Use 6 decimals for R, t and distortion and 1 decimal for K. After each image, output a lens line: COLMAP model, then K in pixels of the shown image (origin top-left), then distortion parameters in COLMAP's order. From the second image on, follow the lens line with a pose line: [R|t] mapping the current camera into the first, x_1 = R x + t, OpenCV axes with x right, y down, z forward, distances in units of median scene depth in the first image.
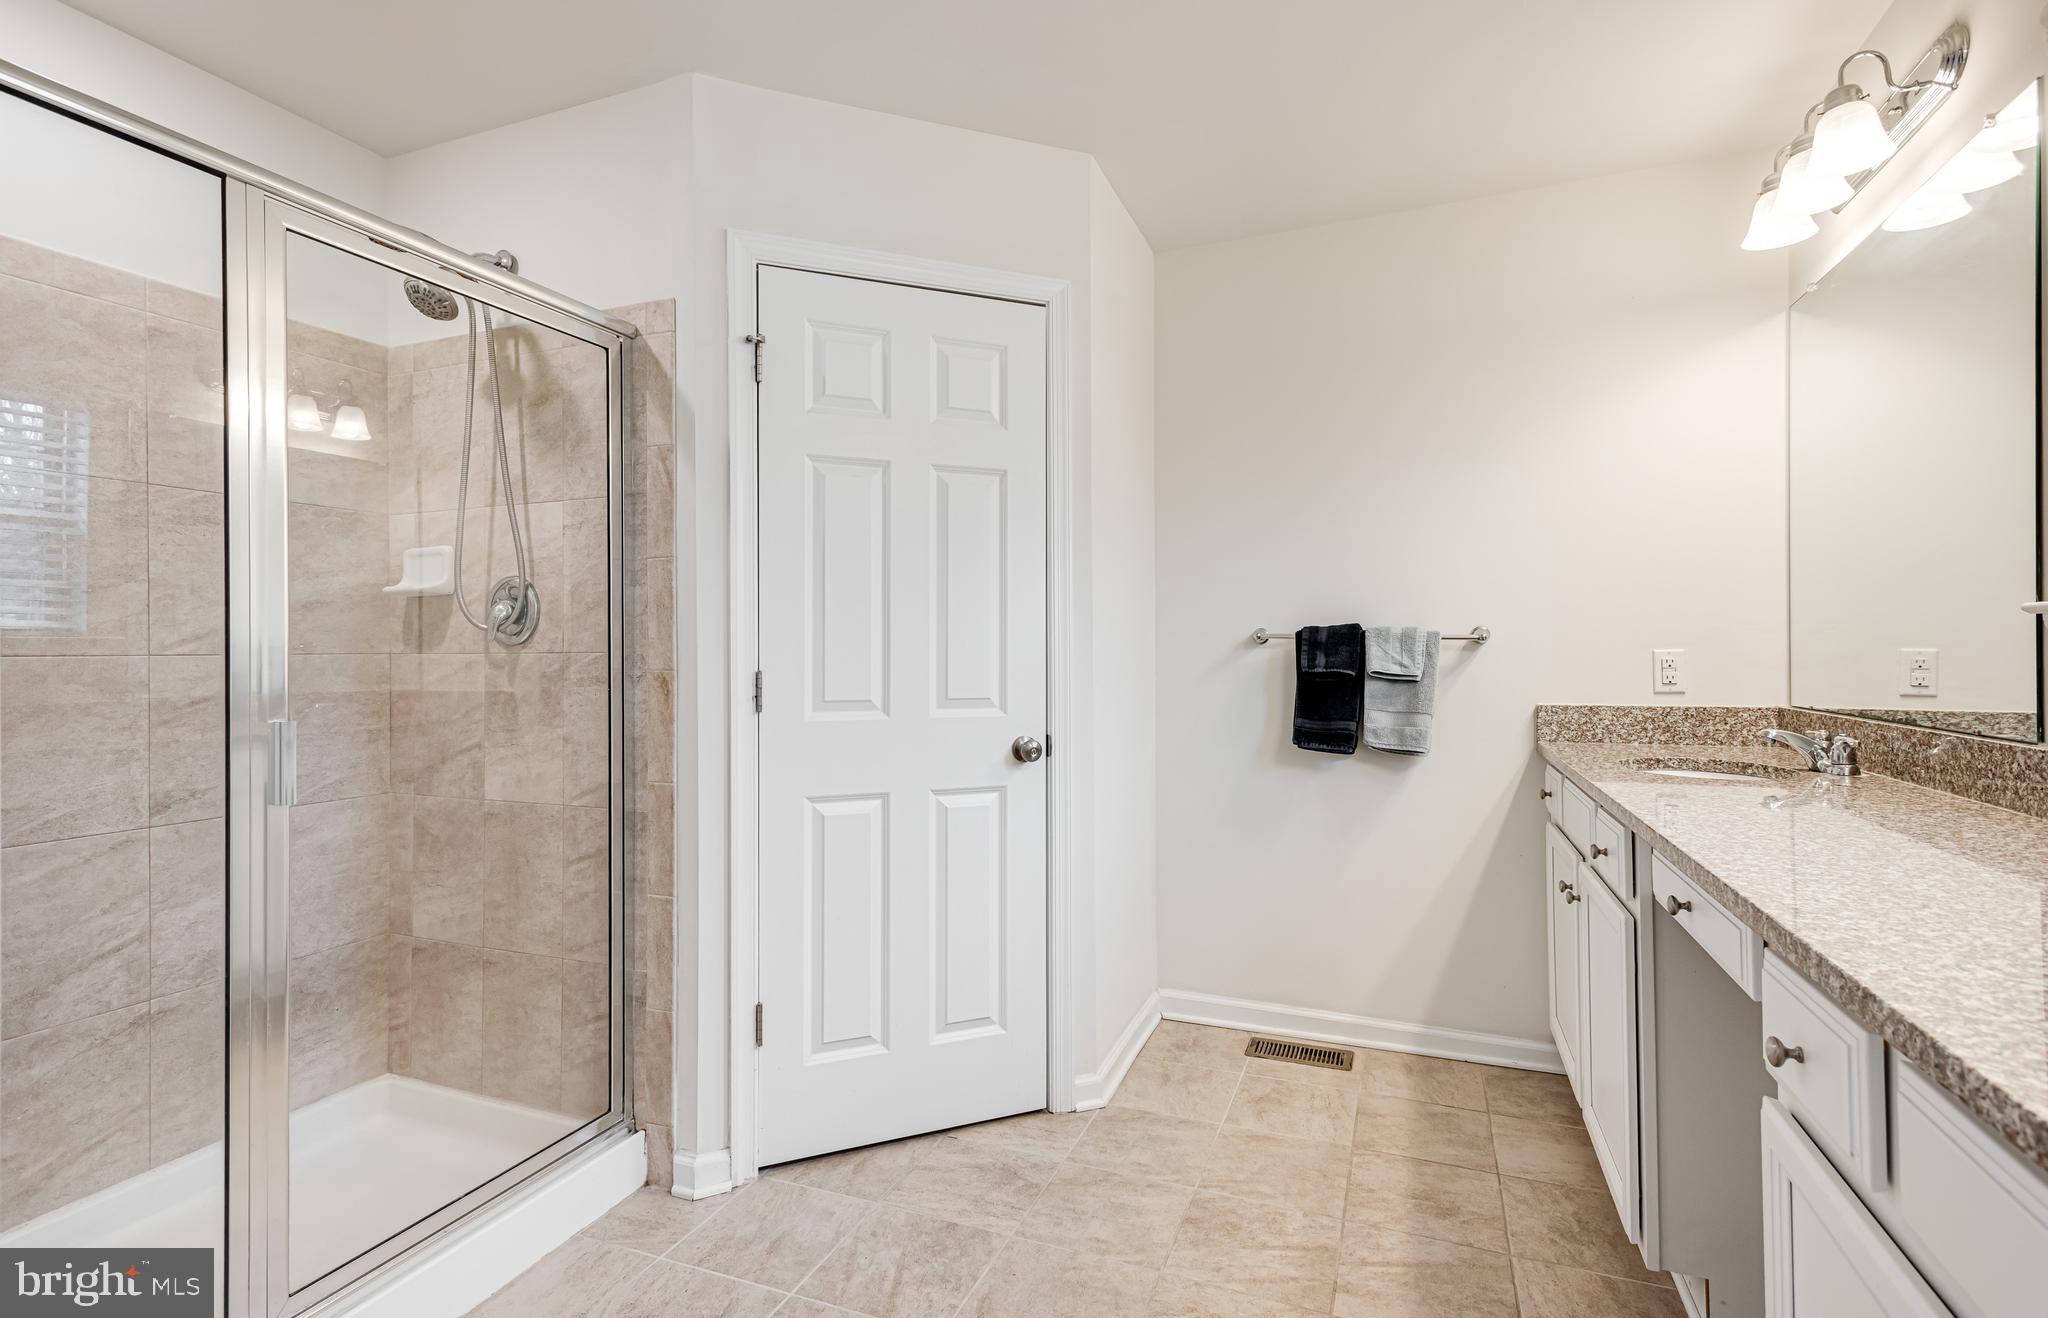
lens RADIAL K [[950.8, 0, 1024.0], [0, 950.8, 659.0], [0, 0, 1]] dist [0.024170, -0.016530]
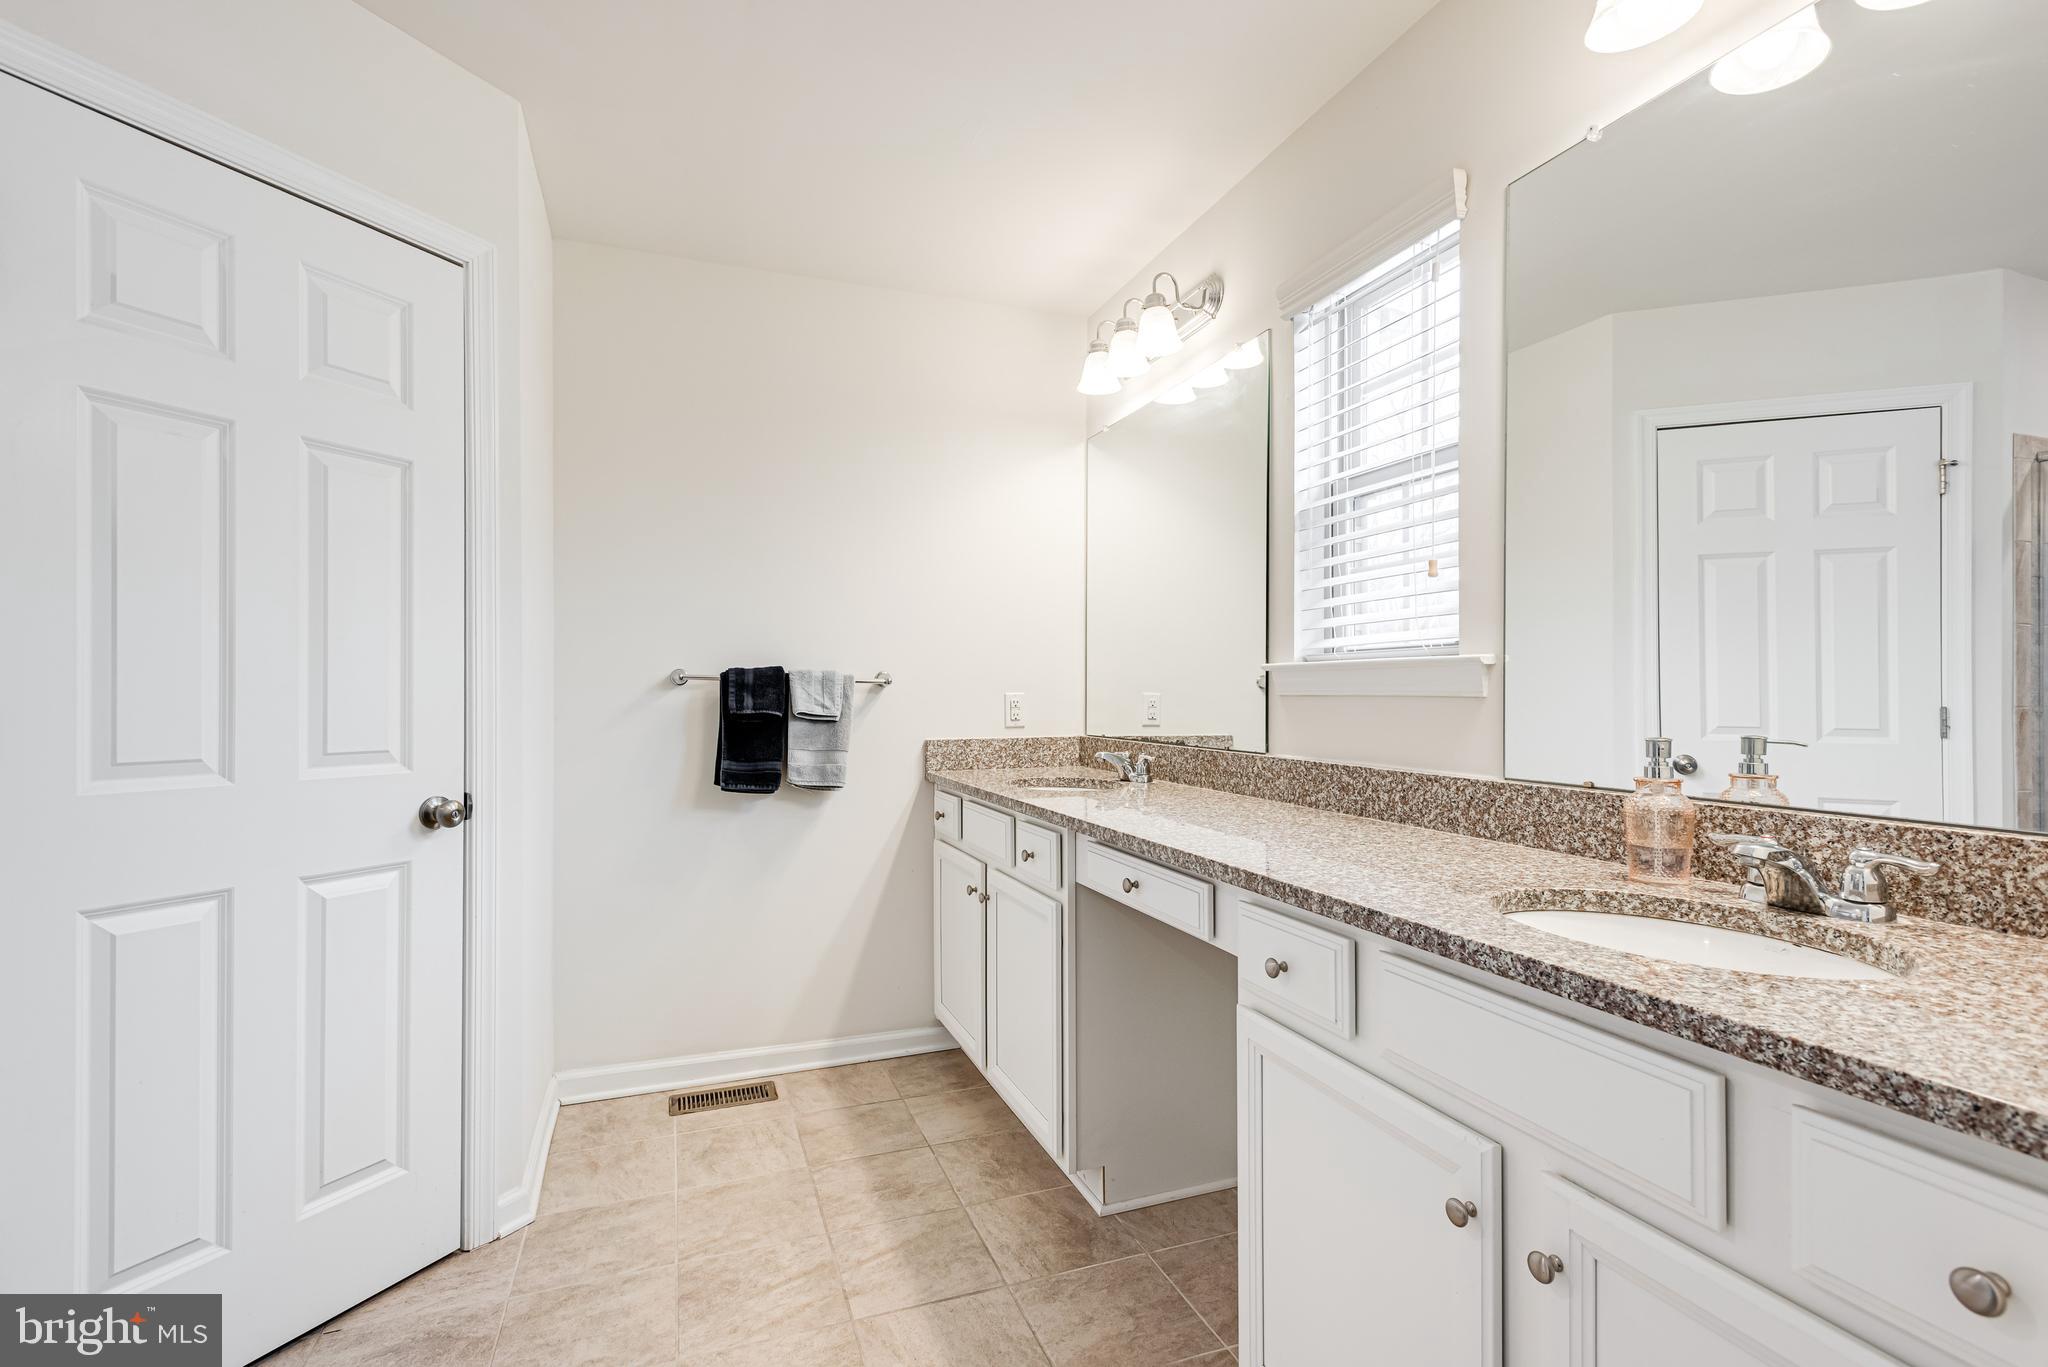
lens RADIAL K [[951.7, 0, 1025.5], [0, 951.7, 705.6], [0, 0, 1]] dist [0.001276, -0.000763]
pose [[0.733332, -0.003727, 0.679861, -0.178929], [0.000888, 0.999989, 0.004525, 0.001034], [-0.679870, -0.002715, 0.733327, 0.072659]]
